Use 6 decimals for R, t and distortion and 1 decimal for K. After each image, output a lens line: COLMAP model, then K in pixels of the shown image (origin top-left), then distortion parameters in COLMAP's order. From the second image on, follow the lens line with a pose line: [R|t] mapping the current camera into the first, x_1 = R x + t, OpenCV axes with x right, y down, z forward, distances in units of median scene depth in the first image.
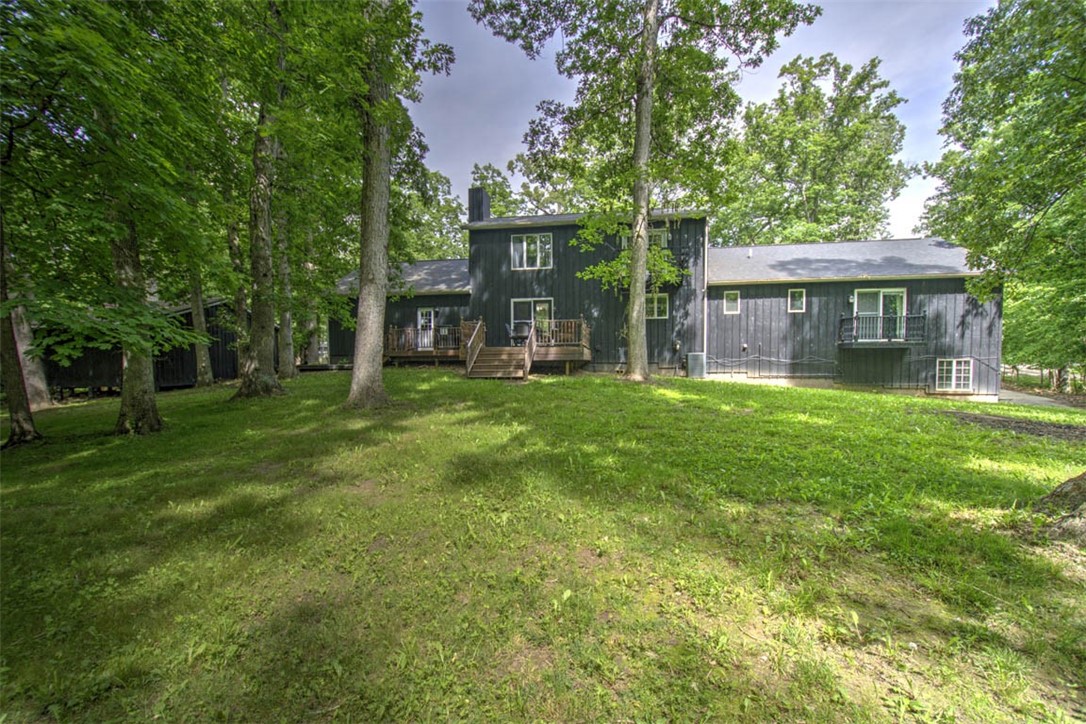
lens RADIAL K [[467.5, 0, 543.0], [0, 467.5, 360.2], [0, 0, 1]] dist [0.005627, 0.000625]
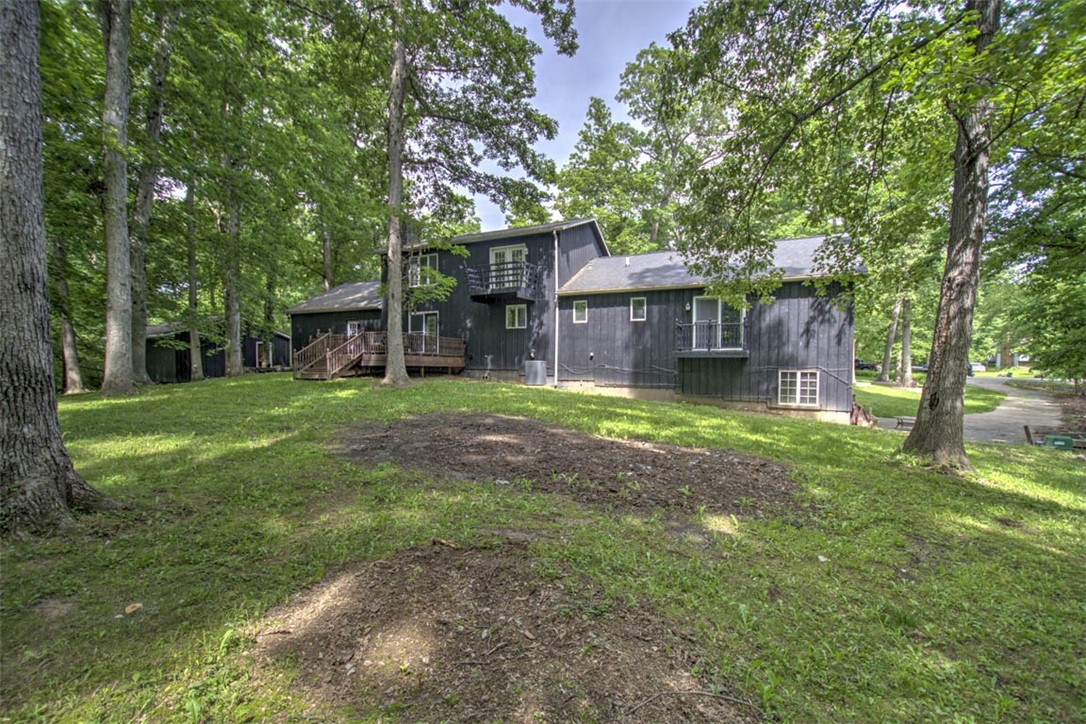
lens RADIAL K [[467.5, 0, 541.8], [0, 467.5, 363.6], [0, 0, 1]] dist [0.005627, 0.000625]
pose [[0.953454, 0.012205, -0.301291, 0.658495], [-0.012227, 0.999924, 0.001810, -0.011118], [0.301290, 0.001958, 0.953530, -0.009656]]
